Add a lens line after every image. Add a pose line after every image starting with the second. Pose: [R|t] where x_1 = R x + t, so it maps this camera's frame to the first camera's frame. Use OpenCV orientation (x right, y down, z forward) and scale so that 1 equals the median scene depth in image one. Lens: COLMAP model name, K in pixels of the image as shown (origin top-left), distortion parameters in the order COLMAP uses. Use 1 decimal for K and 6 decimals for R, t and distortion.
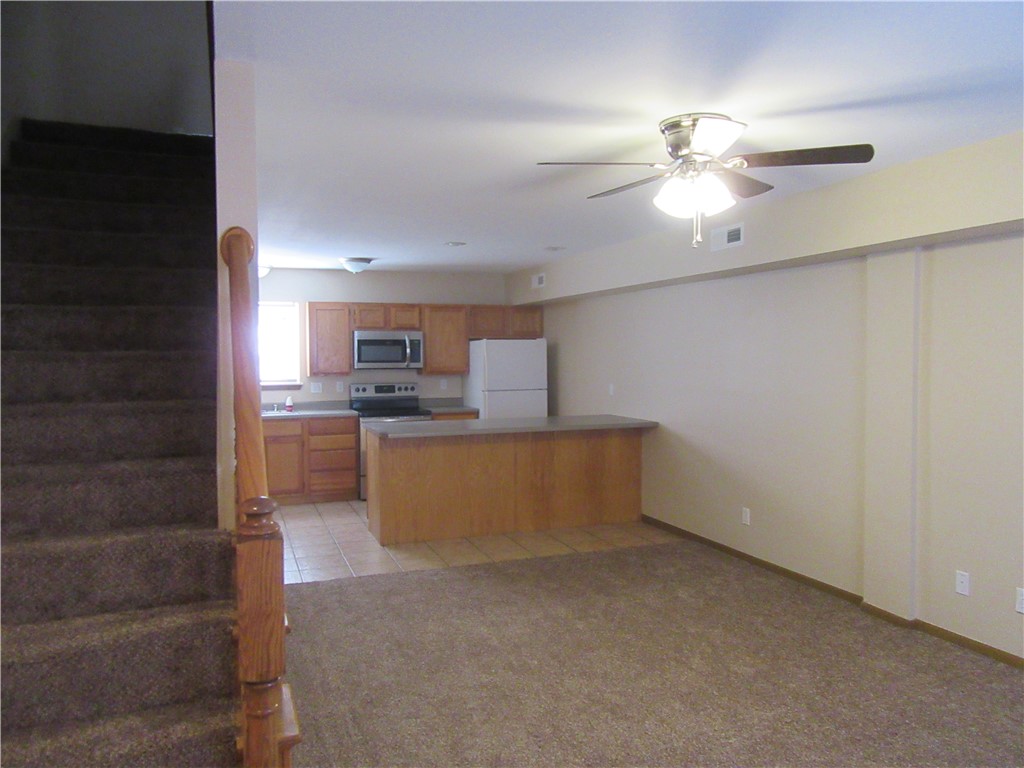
lens RADIAL K [[757.4, 0, 512.0], [0, 757.4, 384.0], [0, 0, 1]] dist [-0.009629, 0.003081]
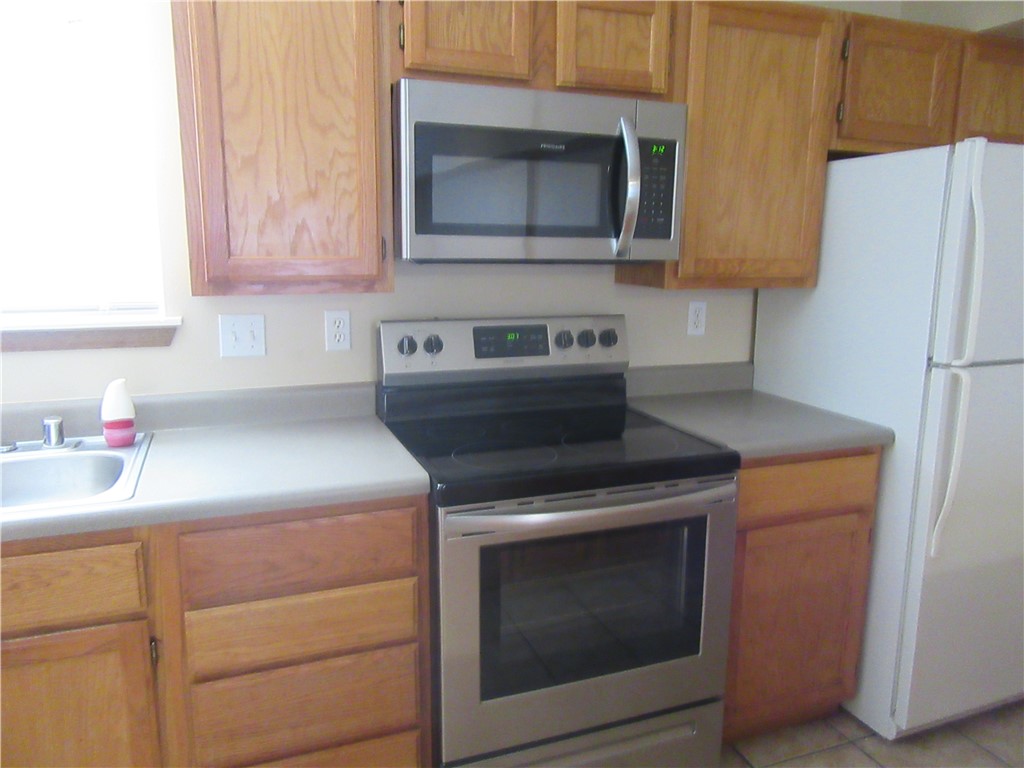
lens RADIAL K [[757.4, 0, 512.0], [0, 757.4, 384.0], [0, 0, 1]] dist [-0.009629, 0.003081]
pose [[0.999800, 0.018748, 0.006981, -0.173512], [-0.019599, 0.987923, 0.153702, -0.019144], [-0.004015, -0.153808, 0.988093, 0.761607]]
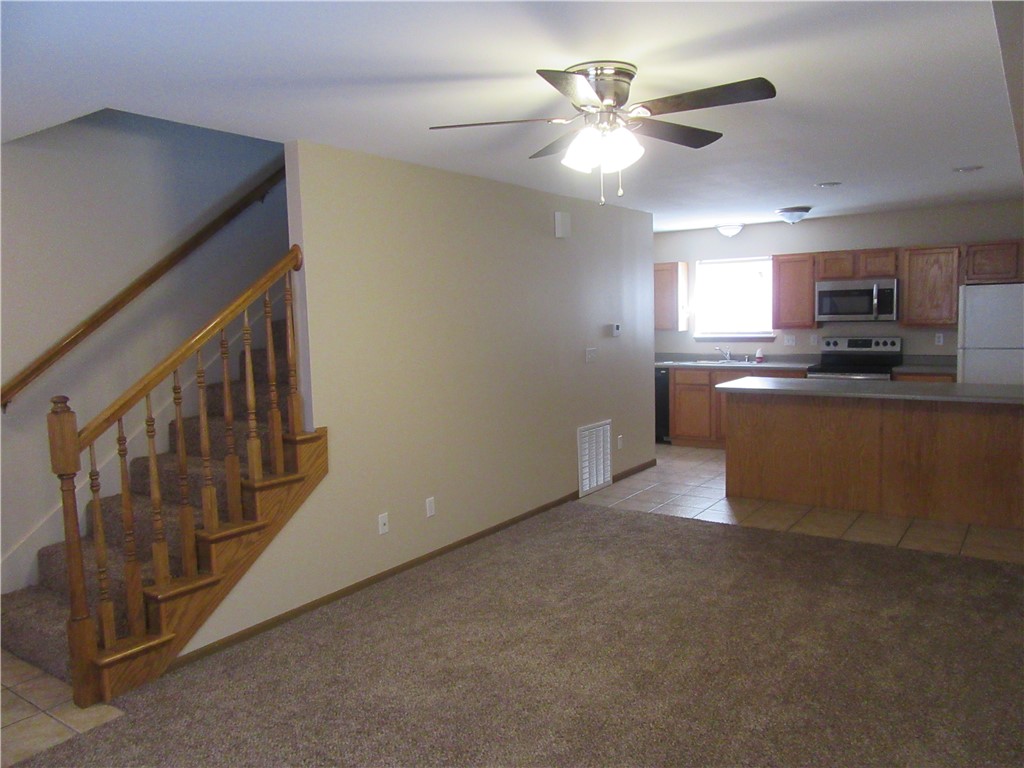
lens RADIAL K [[757.4, 0, 512.0], [0, 757.4, 384.0], [0, 0, 1]] dist [-0.009629, 0.003081]
pose [[0.558864, 0.067450, -0.826512, 0.369717], [-0.008589, 0.997104, 0.075564, -0.010121], [0.829215, -0.035131, 0.557825, 0.137065]]
